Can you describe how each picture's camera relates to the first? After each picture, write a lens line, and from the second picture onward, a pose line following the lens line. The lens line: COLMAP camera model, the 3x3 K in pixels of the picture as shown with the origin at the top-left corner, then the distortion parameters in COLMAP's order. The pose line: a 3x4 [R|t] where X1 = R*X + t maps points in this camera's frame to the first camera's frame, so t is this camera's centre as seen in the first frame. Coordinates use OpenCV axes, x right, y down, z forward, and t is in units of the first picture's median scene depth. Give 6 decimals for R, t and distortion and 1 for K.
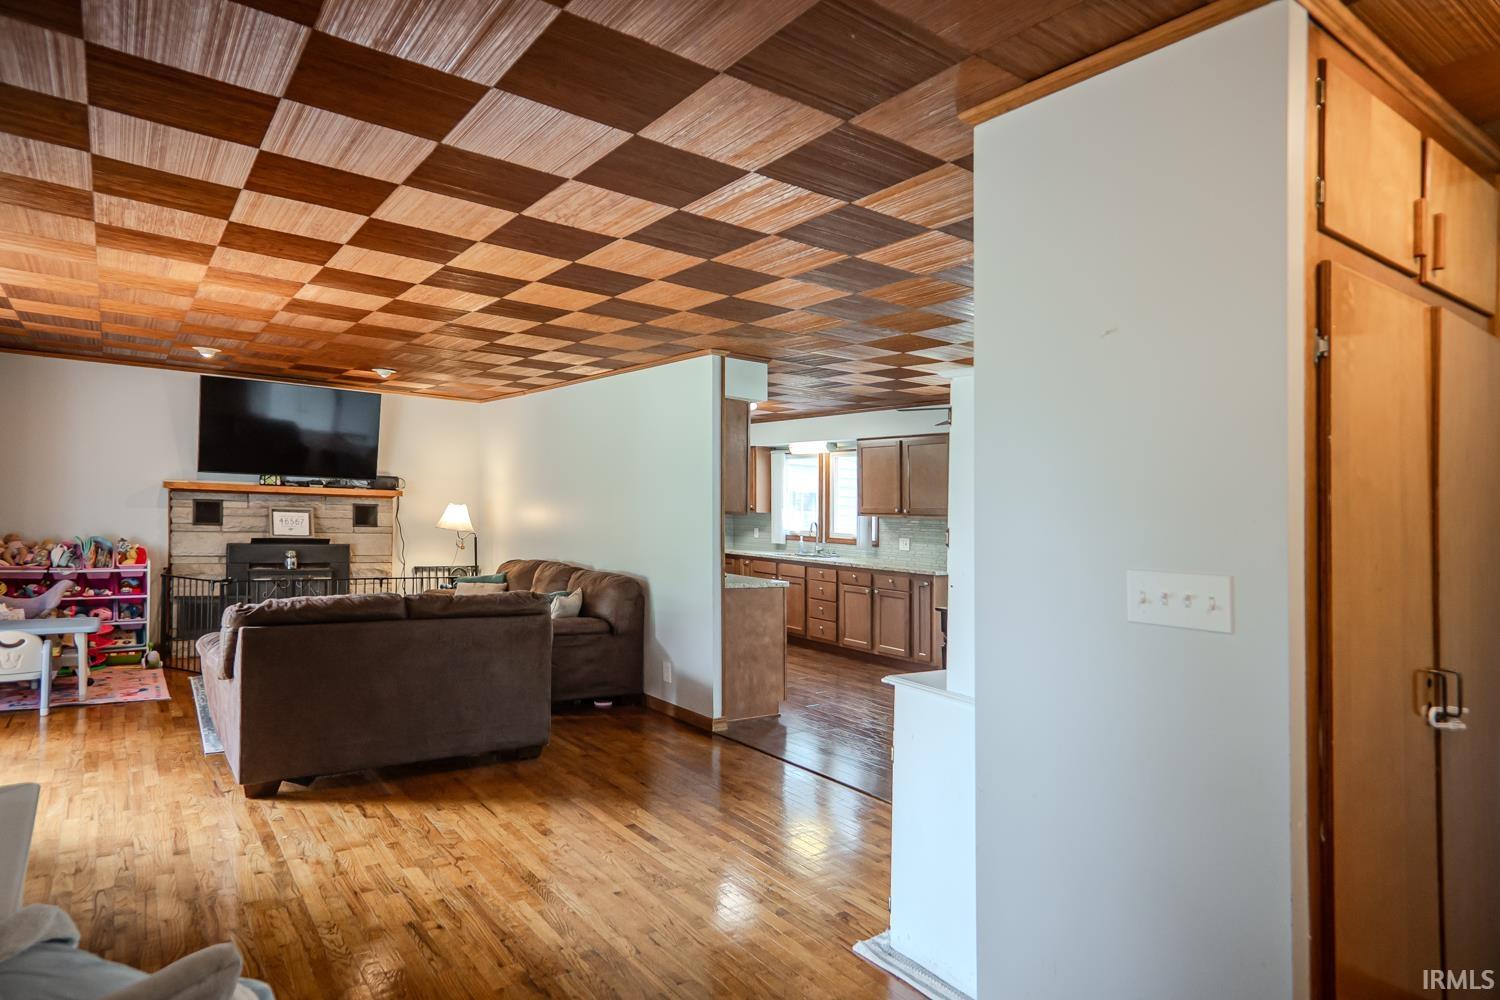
lens RADIAL K [[843.0, 0, 709.7], [0, 843.0, 584.0], [0, 0, 1]] dist [0.013812, -0.000958]
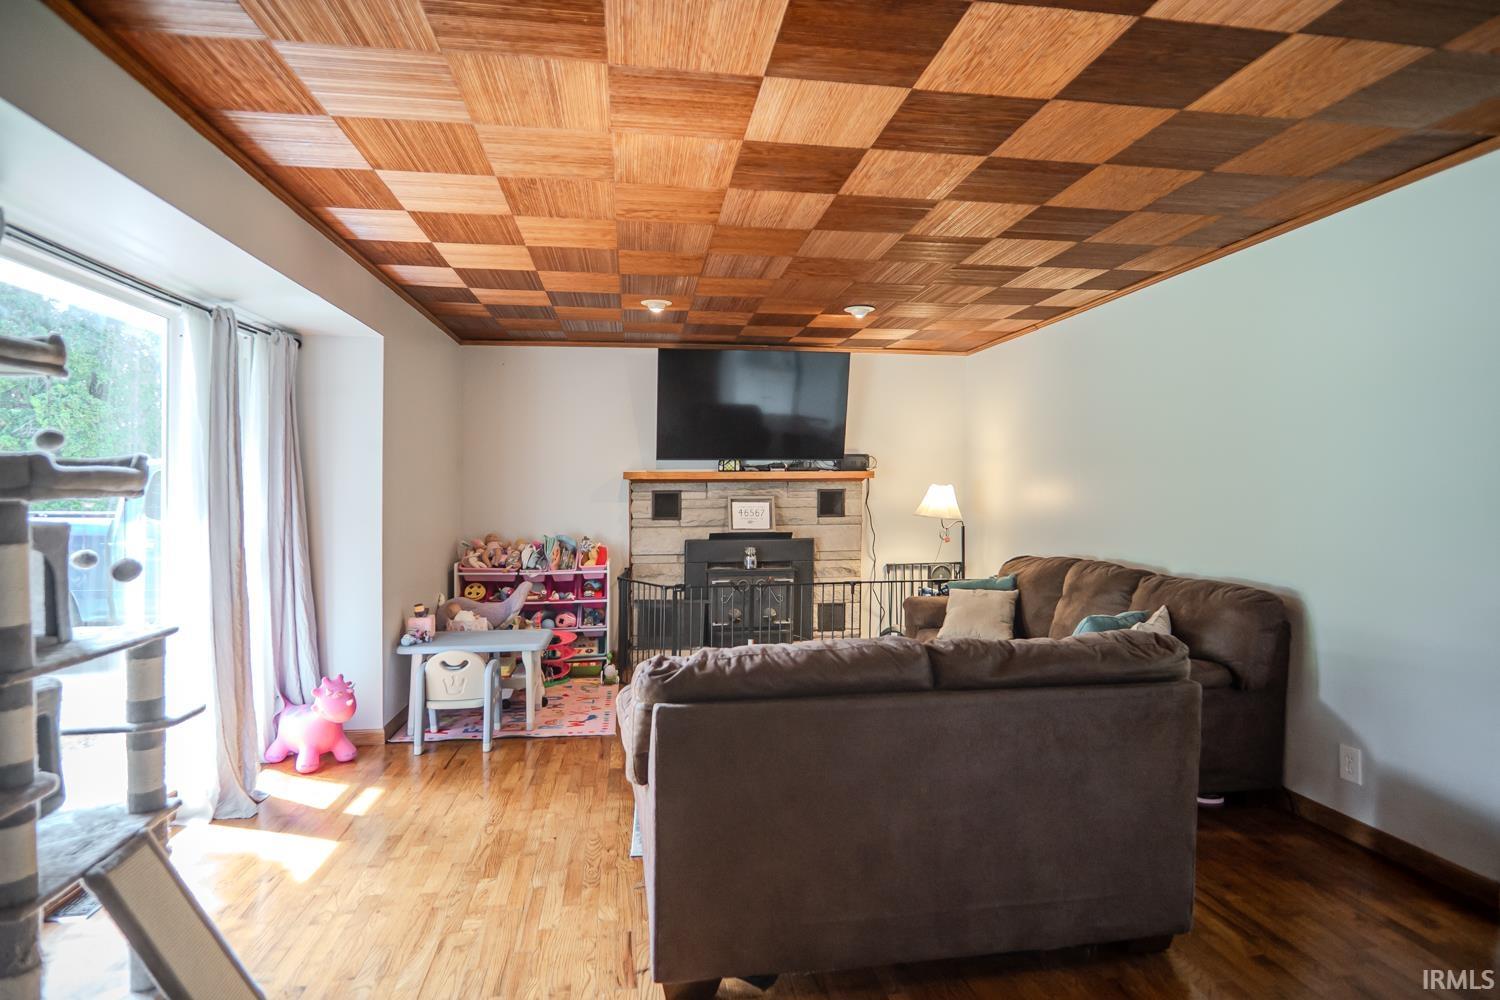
lens RADIAL K [[811.4, 0, 727.8], [0, 811.4, 522.4], [0, 0, 1]] dist [-0.001522, -0.000081]
pose [[0.879472, -0.023004, -0.475395, -0.140511], [-0.003548, 0.998487, -0.054879, -0.021415], [0.475938, 0.049951, 0.878059, 0.300946]]
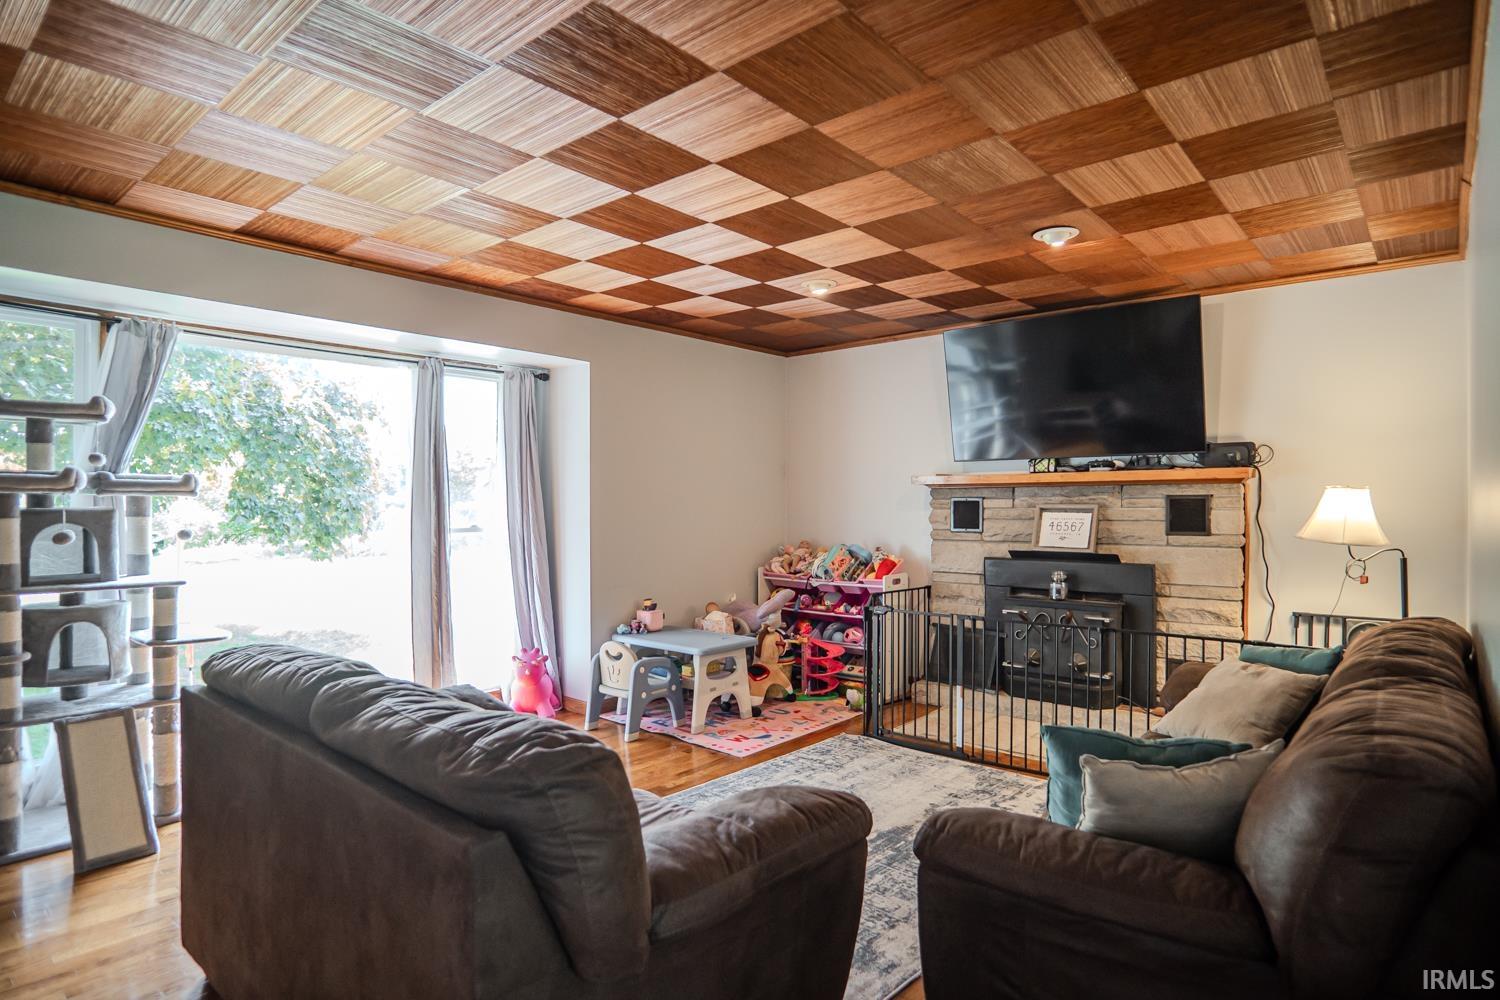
lens RADIAL K [[815.5, 0, 750.0], [0, 815.5, 500.0], [0, 0, 1]] dist [-0.028728, -0.000189]
pose [[0.204414, -0.037915, -0.978150, 0.074982], [-0.069969, 0.996128, -0.053234, -0.048446], [0.976381, 0.079322, 0.200969, 0.700749]]
